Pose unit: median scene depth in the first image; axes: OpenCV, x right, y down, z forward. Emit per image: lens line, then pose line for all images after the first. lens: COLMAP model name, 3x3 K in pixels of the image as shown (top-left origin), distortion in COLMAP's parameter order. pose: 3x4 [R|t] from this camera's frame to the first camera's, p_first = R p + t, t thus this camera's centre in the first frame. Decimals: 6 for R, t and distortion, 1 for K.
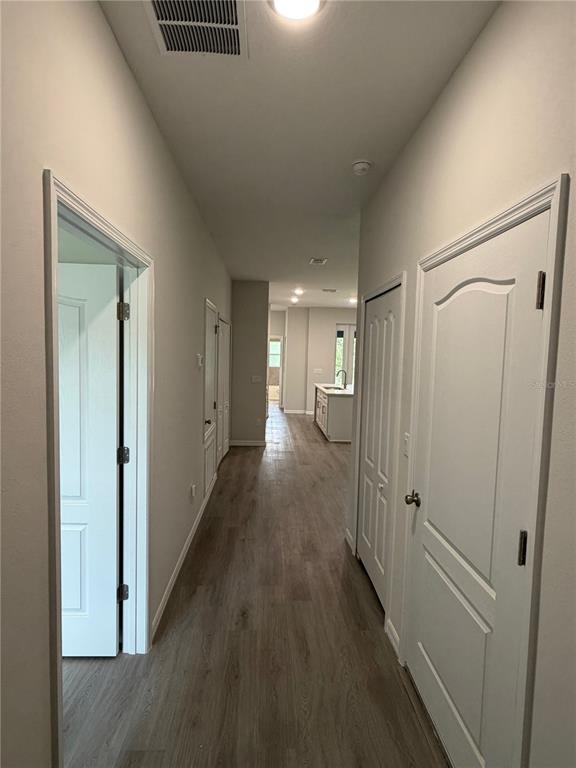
lens RADIAL K [[426.5, 0, 287.0], [0, 426.5, 383.0], [0, 0, 1]] dist [0.001413, 0.000534]
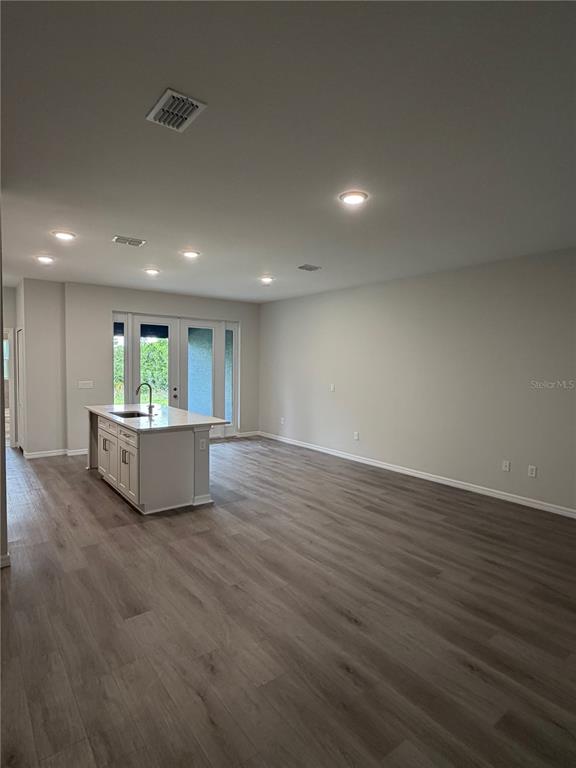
lens RADIAL K [[426.5, 0, 289.7], [0, 426.5, 385.6], [0, 0, 1]] dist [0.001413, 0.000534]
pose [[0.825185, -0.047263, 0.562882, -0.033995], [0.050641, 0.998671, 0.009614, -0.017864], [-0.562588, 0.020571, 0.826482, 0.312959]]
